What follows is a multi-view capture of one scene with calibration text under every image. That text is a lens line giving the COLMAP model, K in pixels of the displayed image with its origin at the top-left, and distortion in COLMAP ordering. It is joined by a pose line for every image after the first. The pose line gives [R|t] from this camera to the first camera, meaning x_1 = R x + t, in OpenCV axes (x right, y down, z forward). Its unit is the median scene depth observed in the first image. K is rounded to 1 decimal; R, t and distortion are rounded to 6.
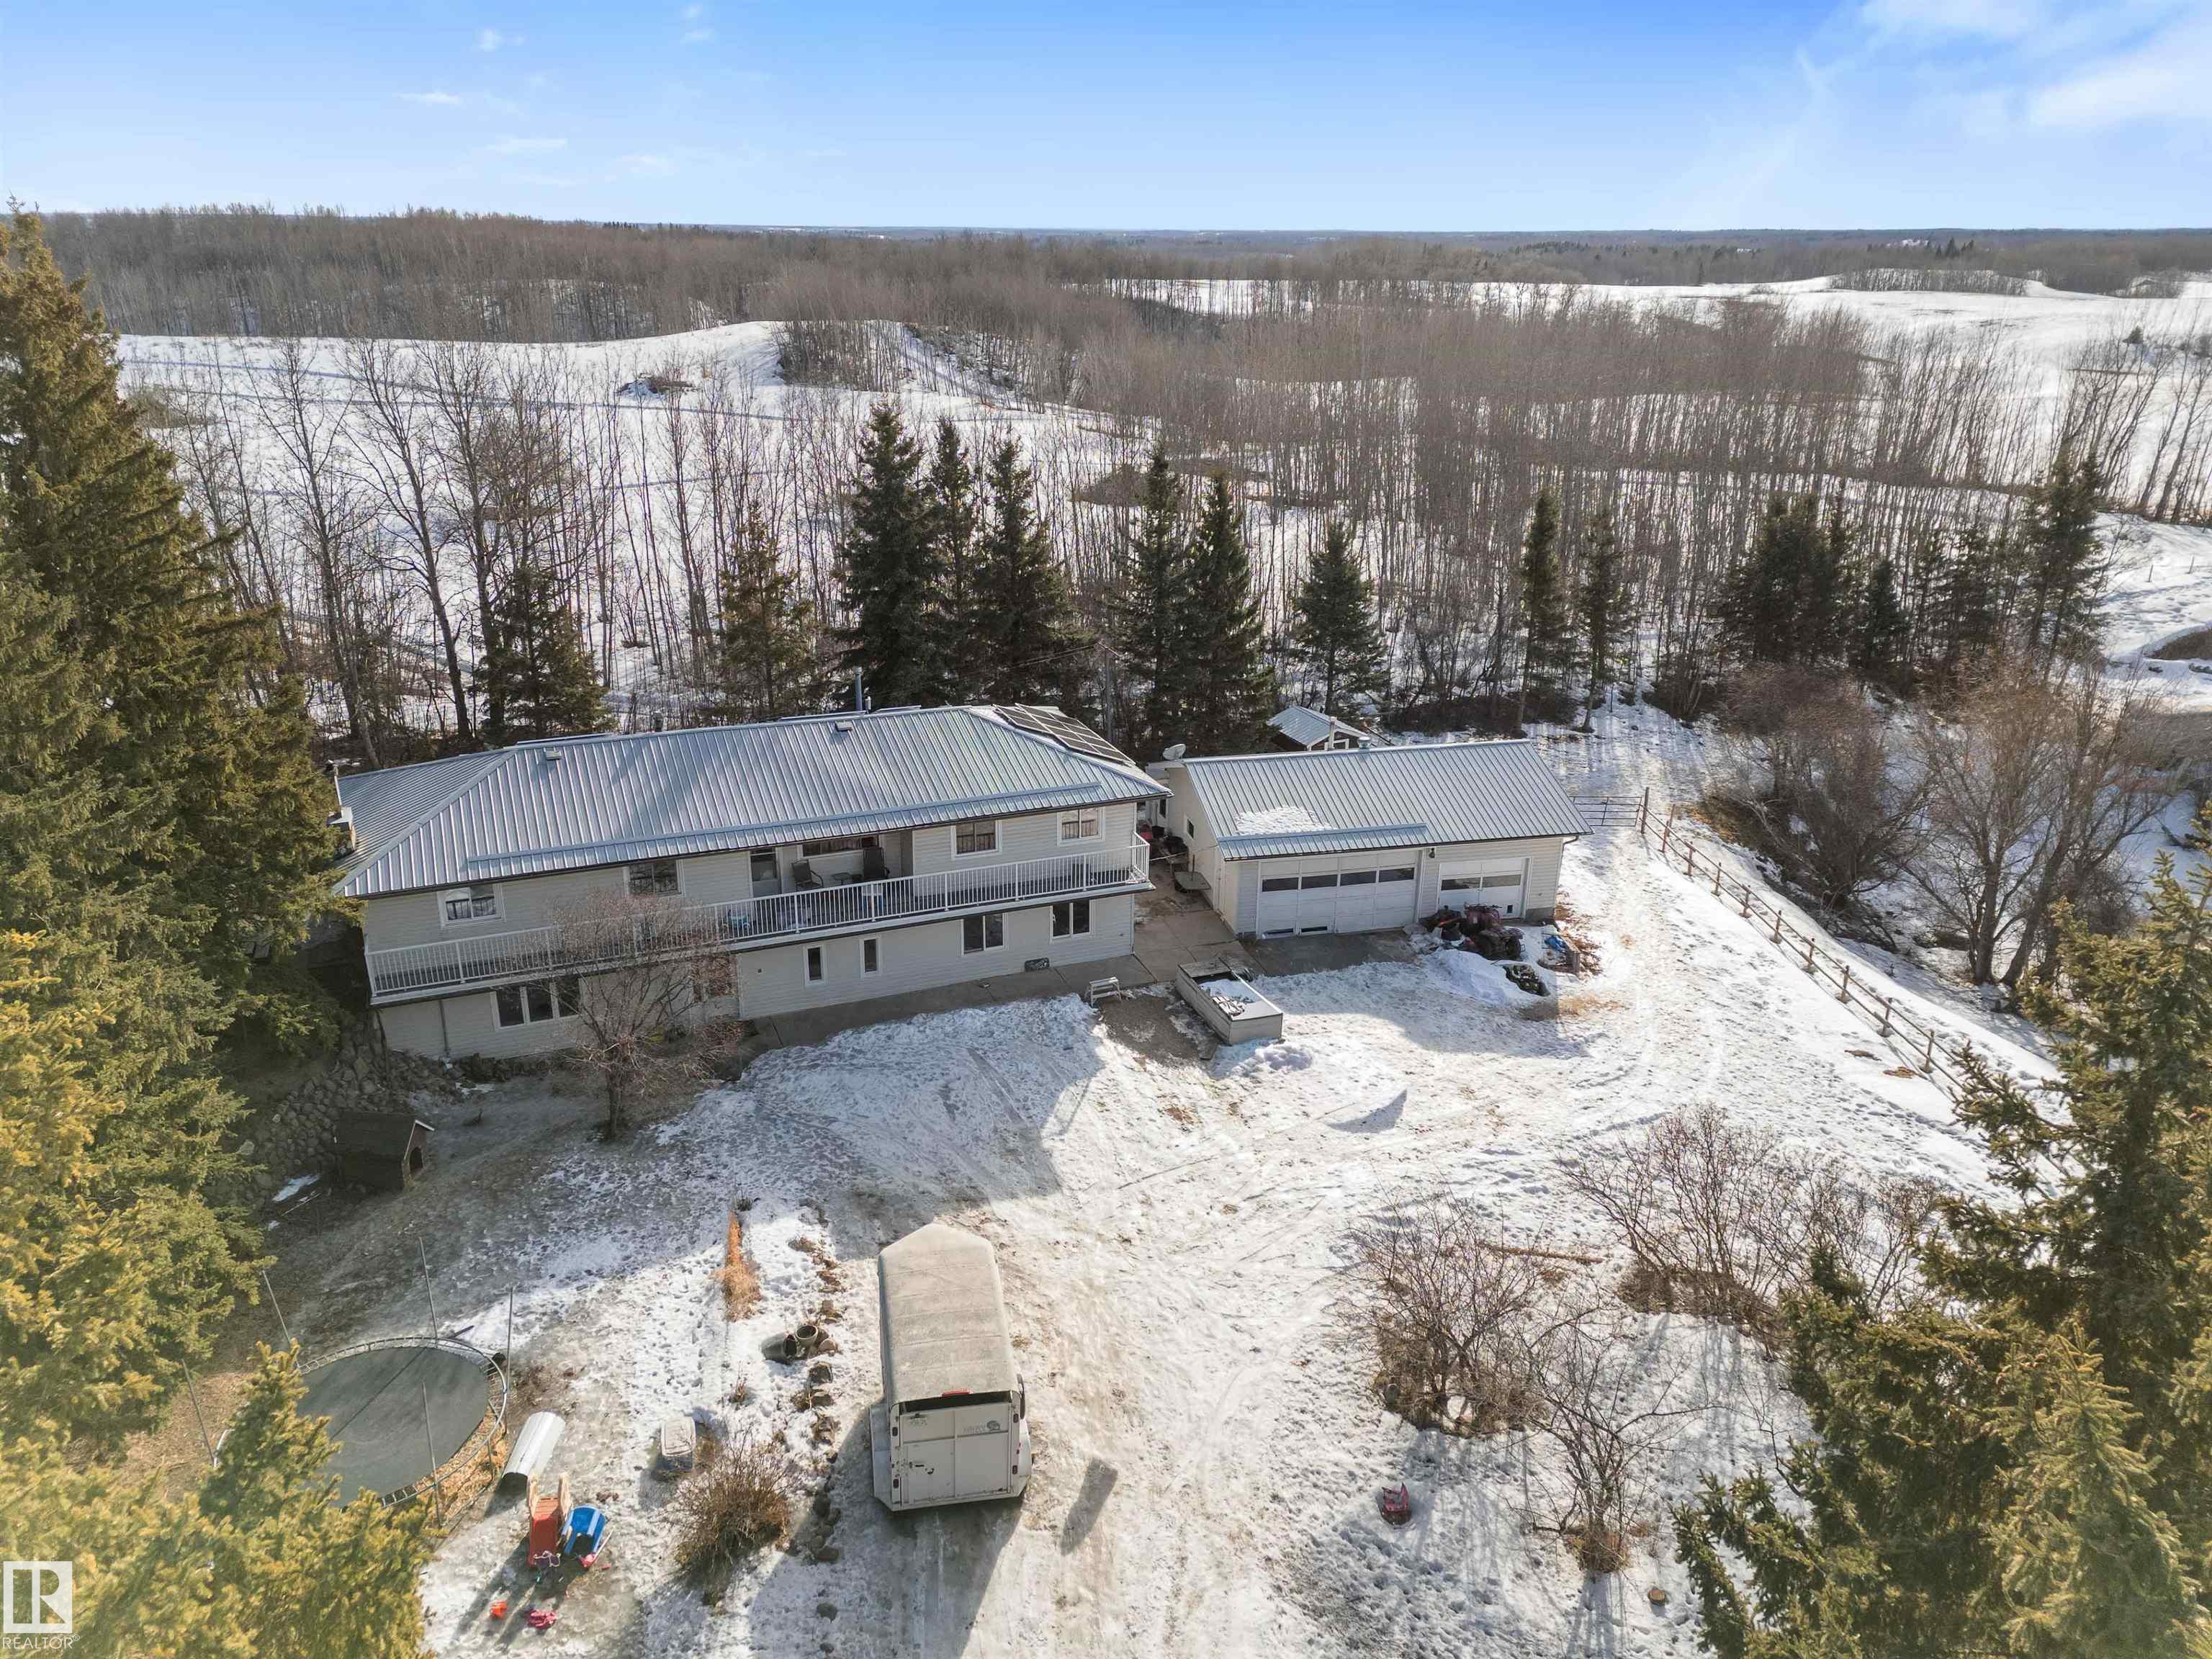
lens RADIAL K [[1638.7, 0, 1112.1], [0, 1638.7, 799.9], [0, 0, 1]] dist [0.089205, -0.096199]
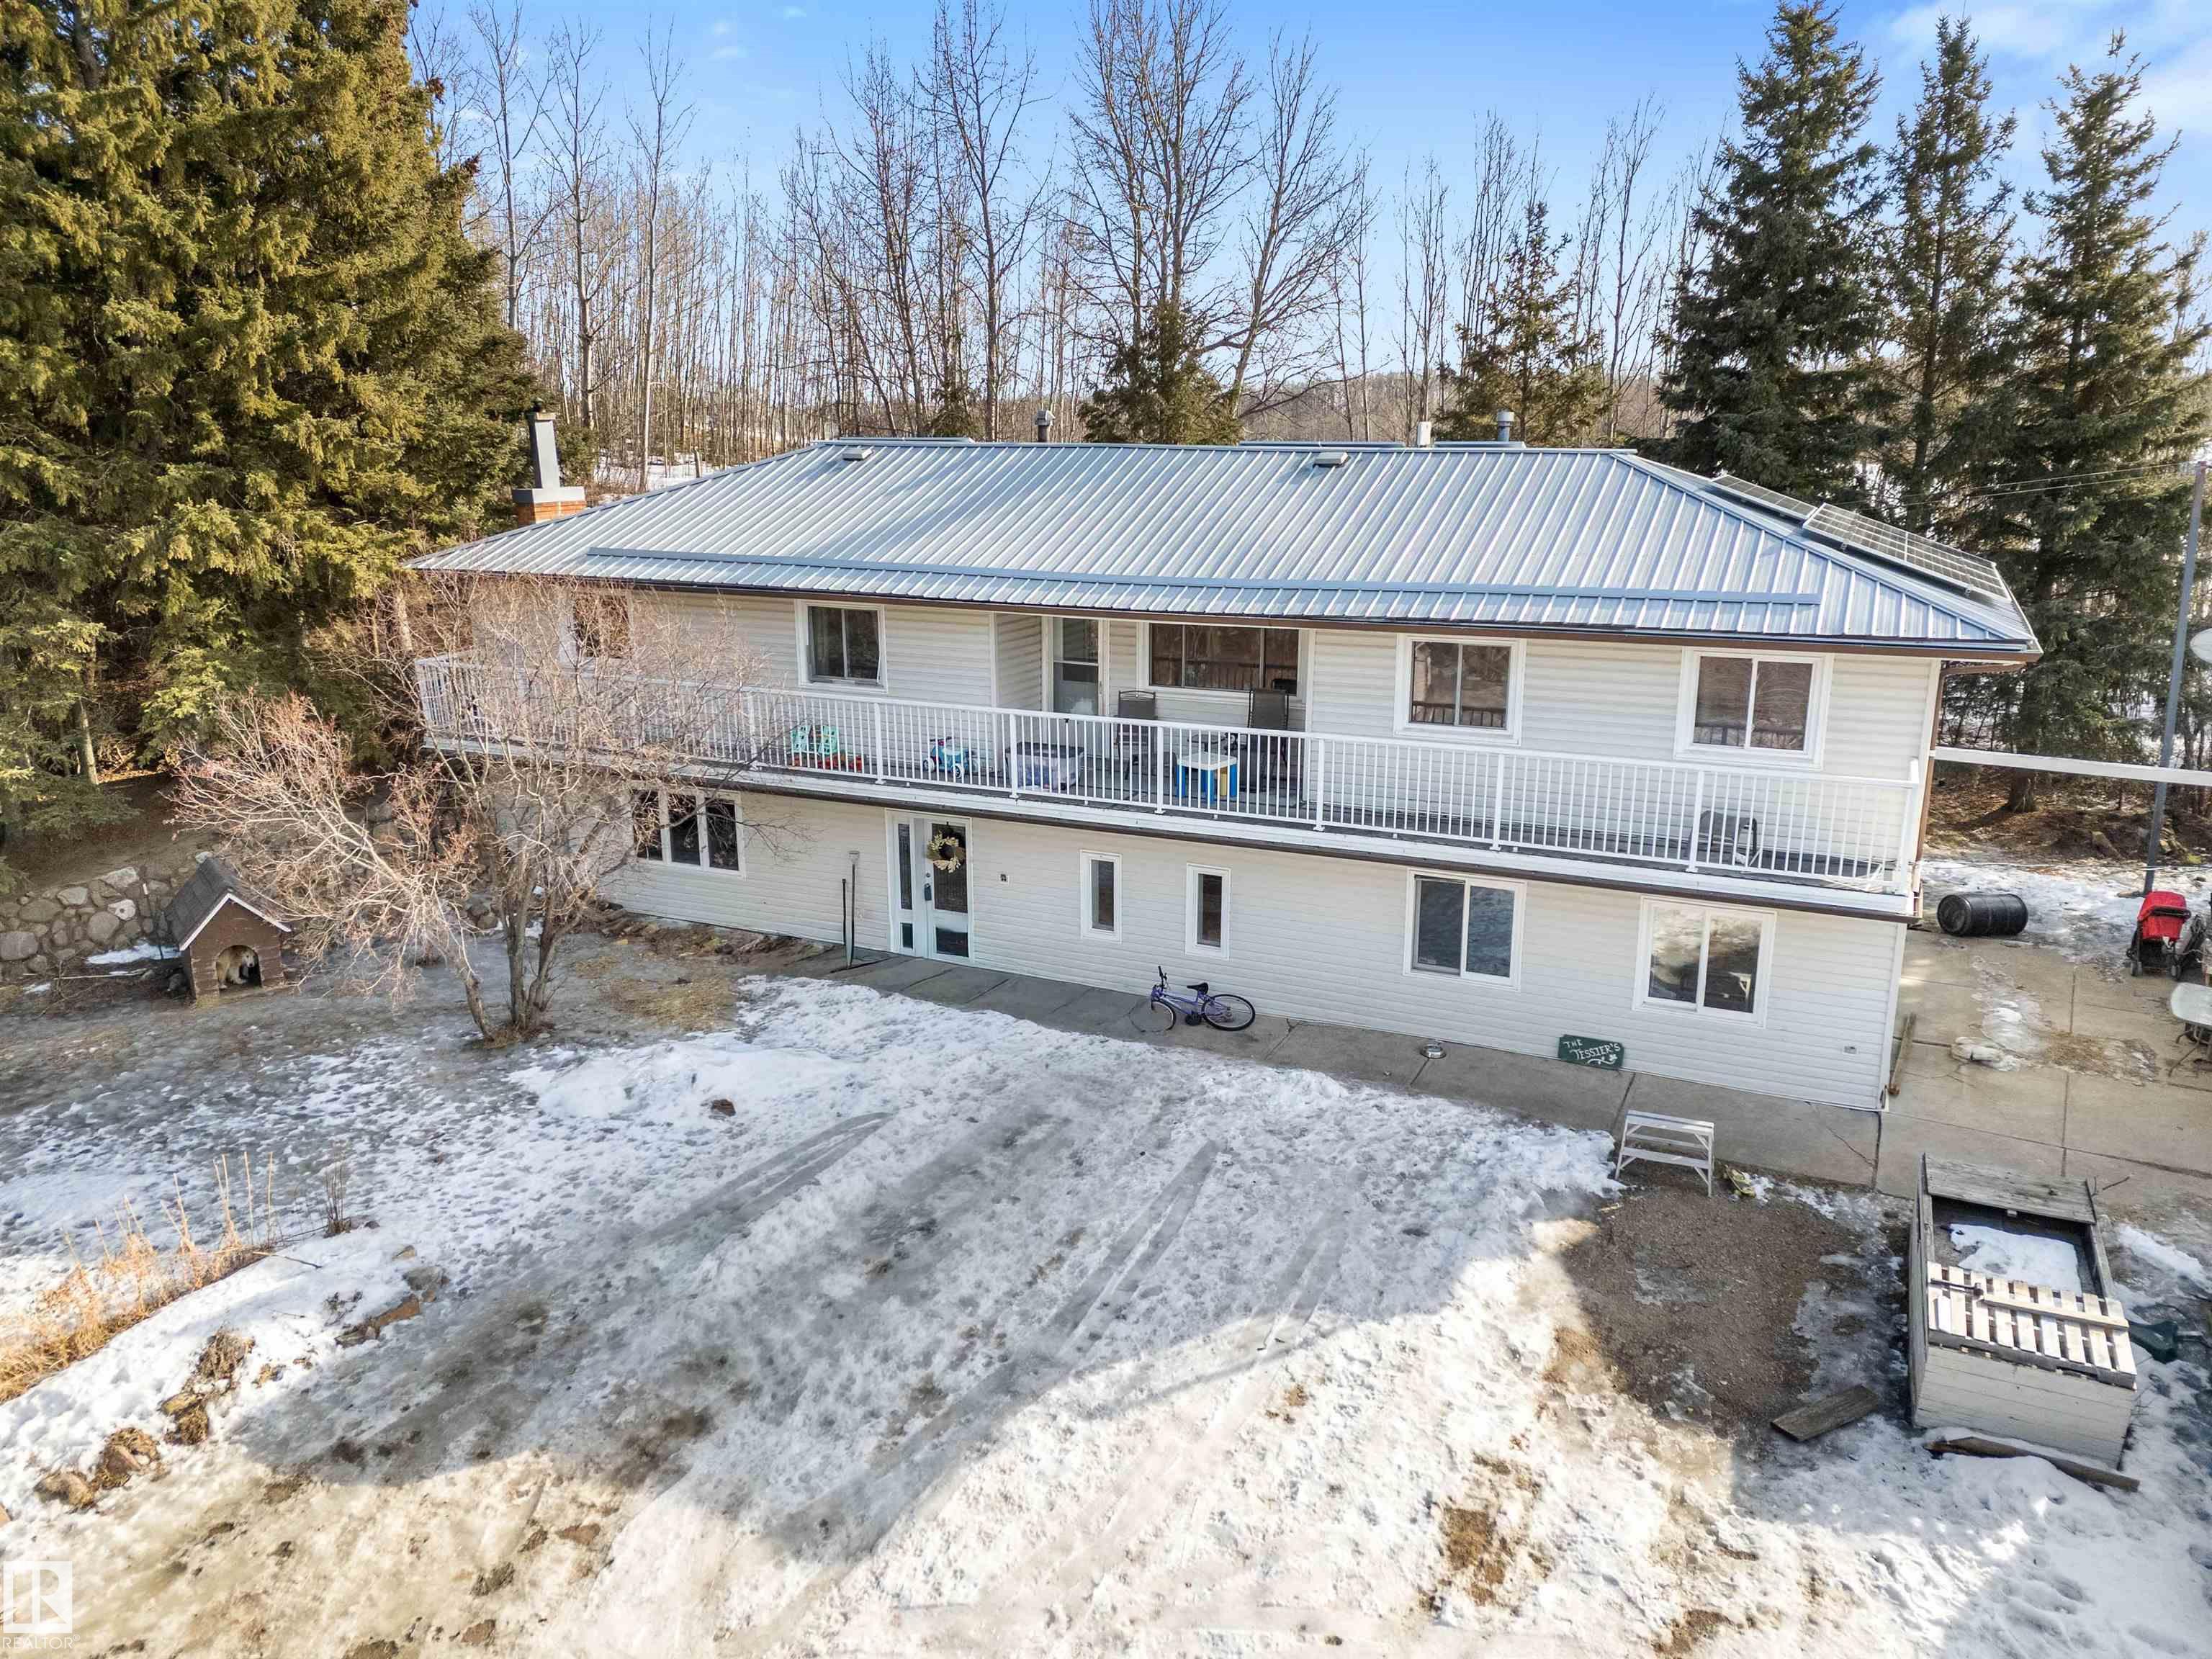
lens RADIAL K [[1638.7, 0, 1112.1], [0, 1638.7, 799.9], [0, 0, 1]] dist [0.089205, -0.096199]
pose [[0.675454, 0.161958, -0.719396, 0.161421], [-0.243813, 0.969764, -0.010596, 0.077514], [0.695929, 0.182556, 0.694519, 0.662935]]
